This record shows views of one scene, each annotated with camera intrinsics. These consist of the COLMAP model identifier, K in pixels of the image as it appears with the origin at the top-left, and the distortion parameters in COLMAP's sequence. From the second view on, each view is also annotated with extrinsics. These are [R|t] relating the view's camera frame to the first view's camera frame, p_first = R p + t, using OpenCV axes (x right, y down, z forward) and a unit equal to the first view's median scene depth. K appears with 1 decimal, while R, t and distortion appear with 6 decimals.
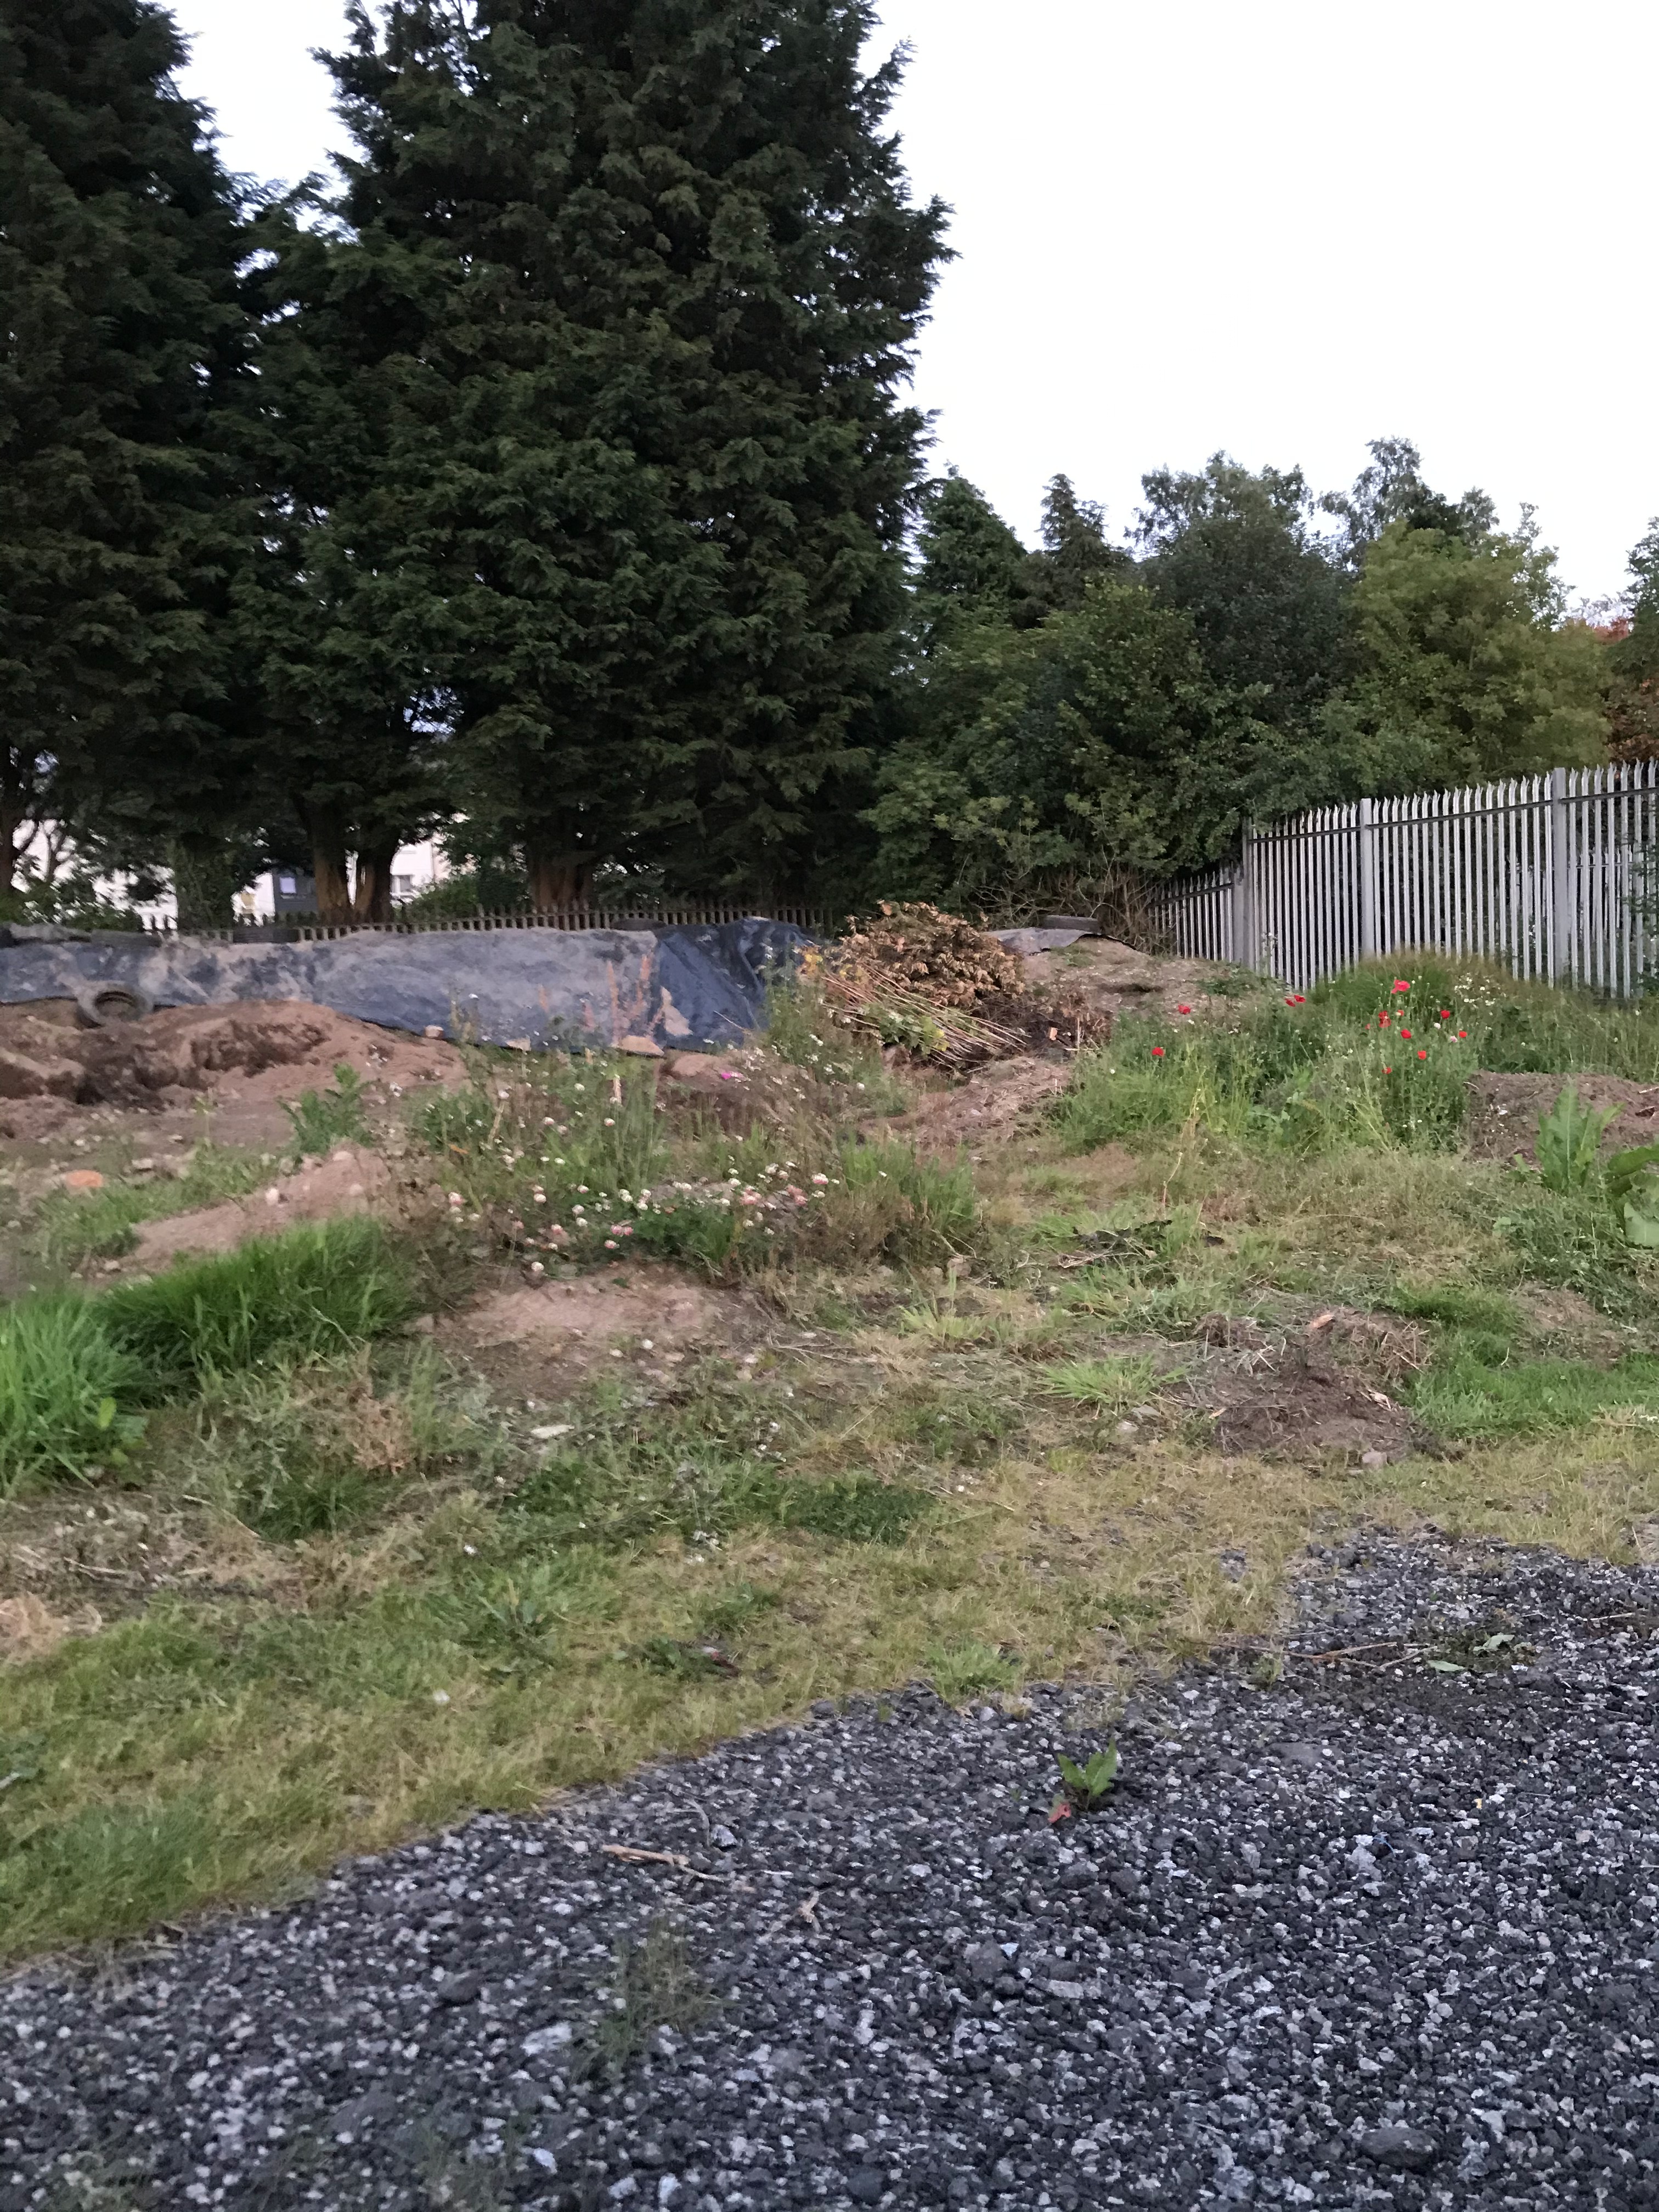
lens RADIAL K [[1802.6, 0, 829.5], [0, 1802.6, 1106.0], [0, 0, 1]] dist [-0.000912, 0.008877]
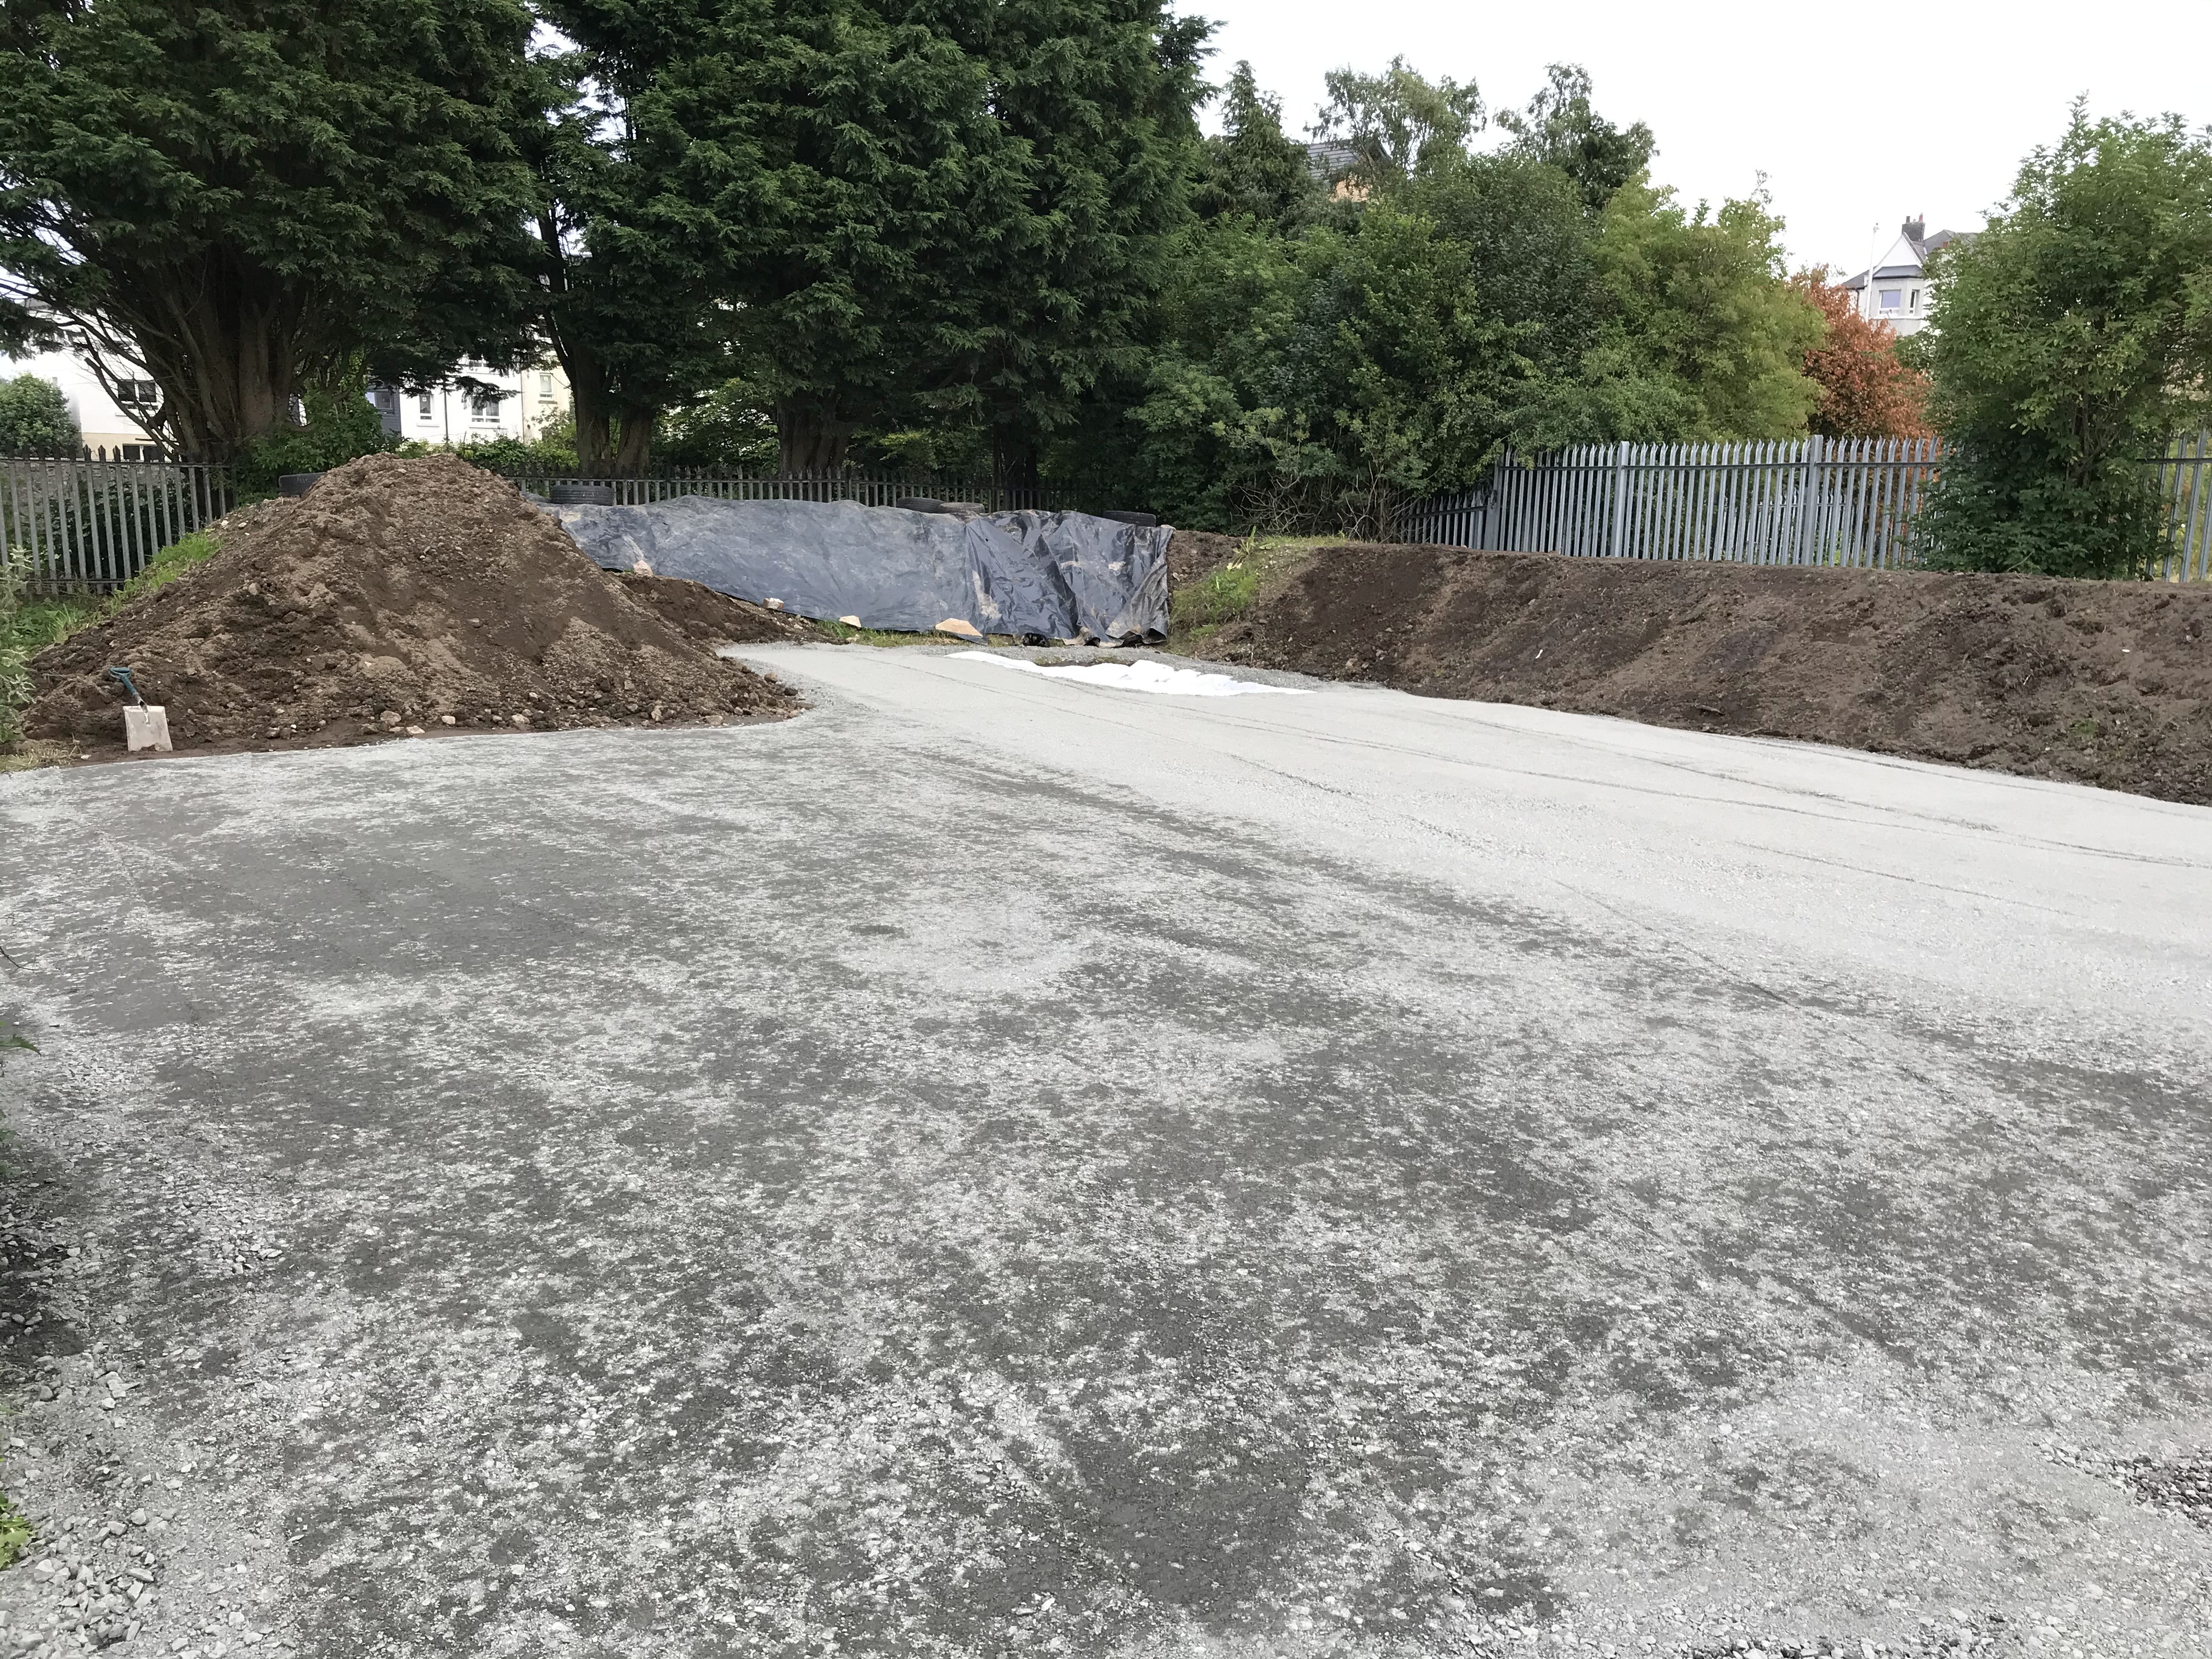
lens RADIAL K [[1802.6, 0, 1106.0], [0, 1802.6, 829.5], [0, 0, 1]] dist [-0.000912, 0.008877]
pose [[0.988895, 0.042436, 0.142430, -0.147492], [-0.055681, 0.994354, 0.090334, -0.013750], [-0.137793, -0.097261, 0.985674, -0.065817]]
